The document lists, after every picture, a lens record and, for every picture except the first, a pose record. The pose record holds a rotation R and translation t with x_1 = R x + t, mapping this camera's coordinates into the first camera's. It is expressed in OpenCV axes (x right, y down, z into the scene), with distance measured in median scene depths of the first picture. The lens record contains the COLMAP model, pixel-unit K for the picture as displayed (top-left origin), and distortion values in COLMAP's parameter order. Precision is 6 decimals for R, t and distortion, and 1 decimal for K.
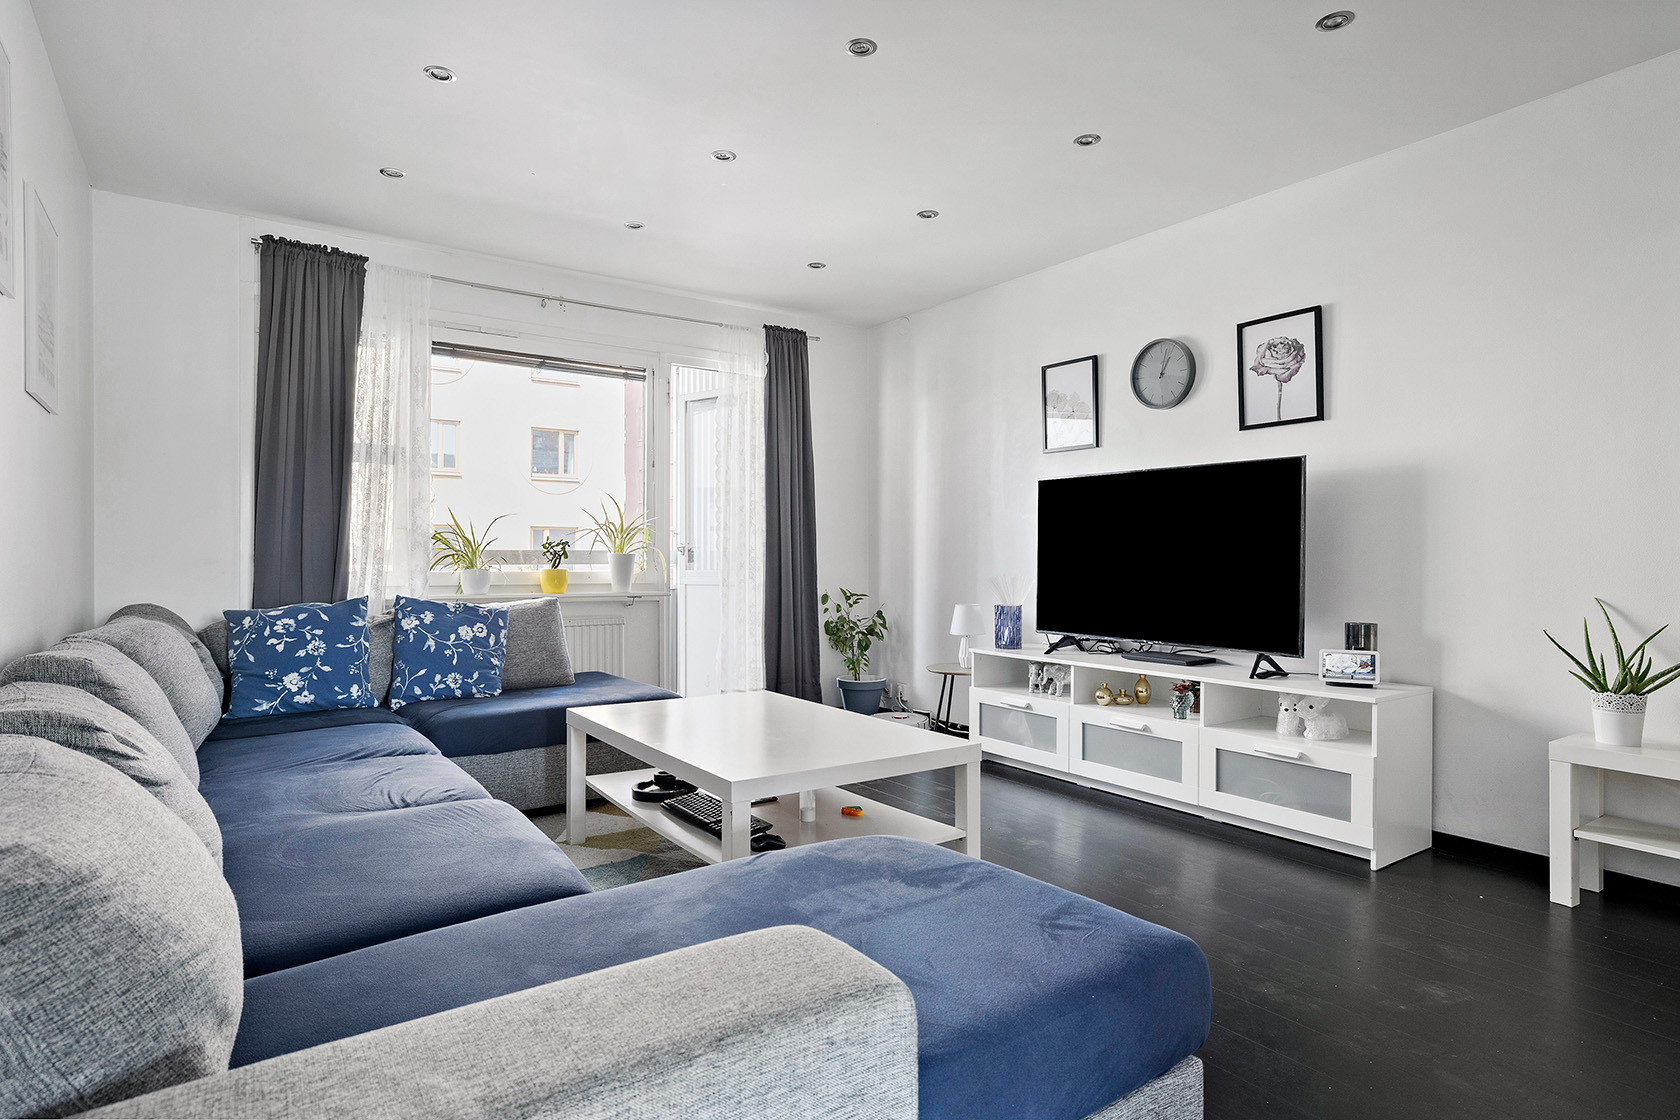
lens RADIAL K [[876.4, 0, 838.9], [0, 876.4, 556.2], [0, 0, 1]] dist [0.022081, -0.000431]
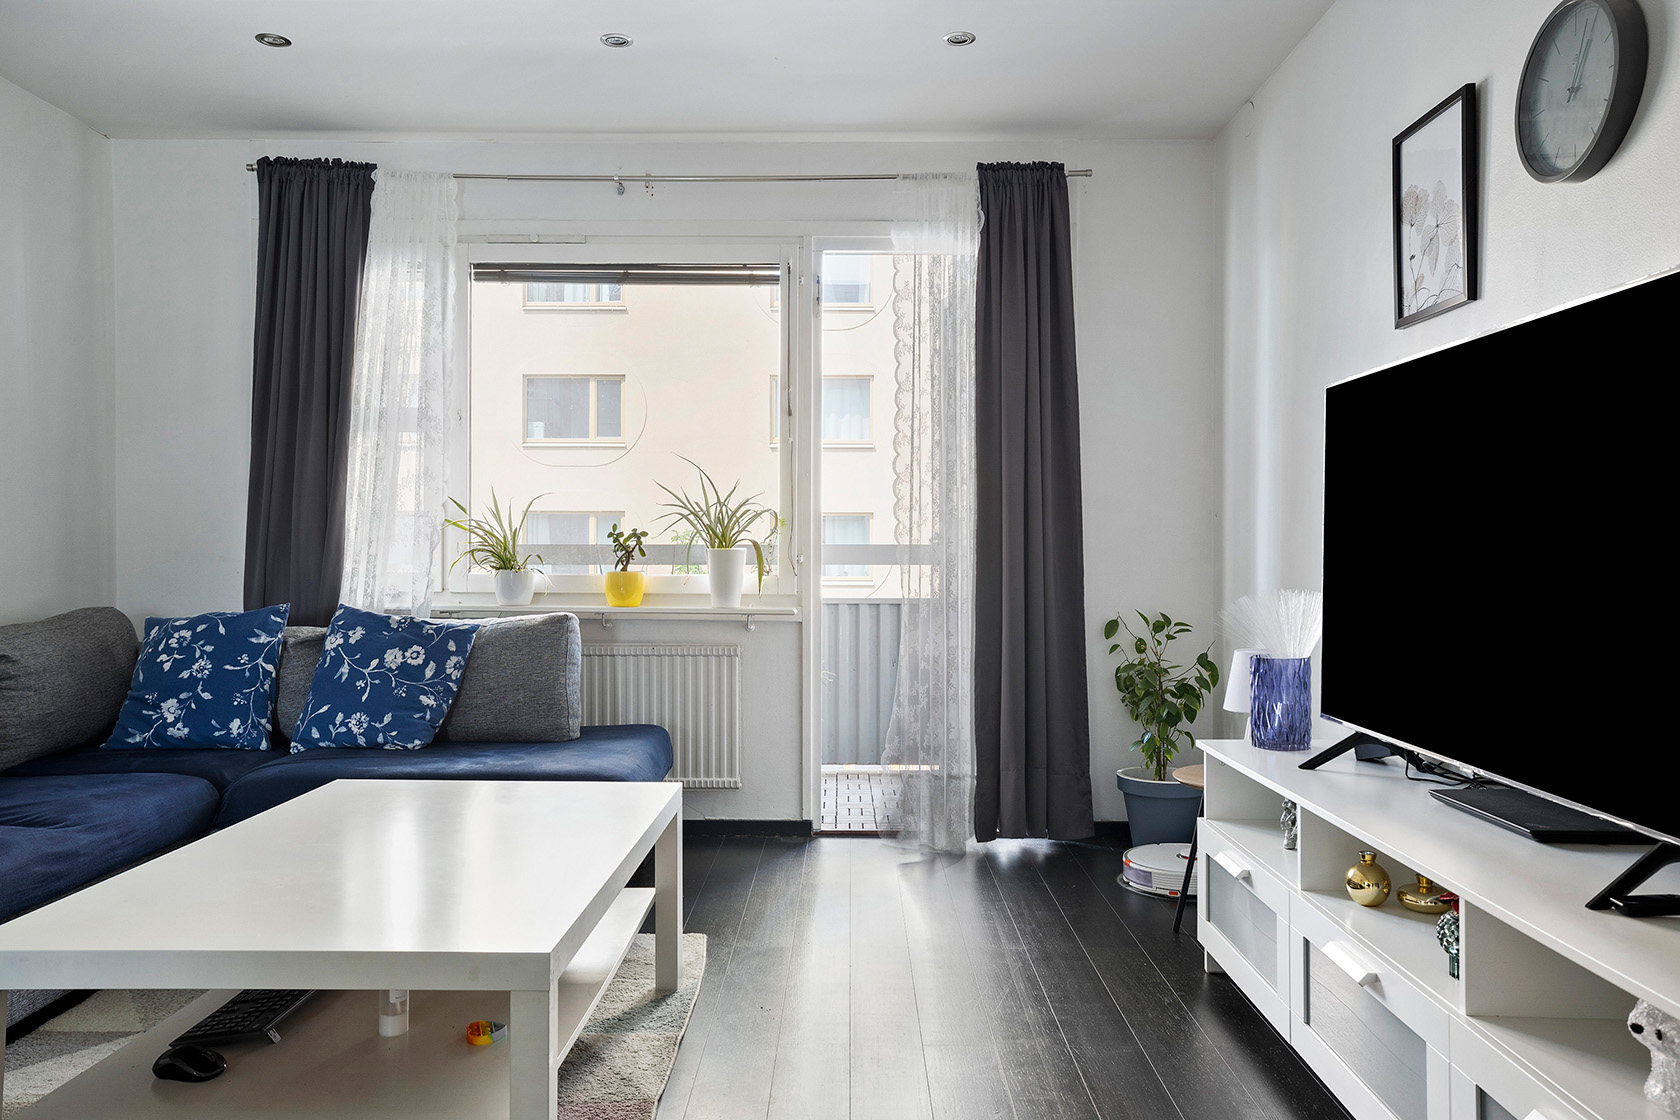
lens RADIAL K [[1218.7, 0, 840.0], [0, 1218.7, 558.5], [0, 0, 1]] dist [0.039721, 0.010574]
pose [[0.820435, 0.004118, -0.571725, 0.445323], [-0.001831, 0.999988, 0.004575, -0.000231], [0.571737, -0.002706, 0.820433, 0.376624]]
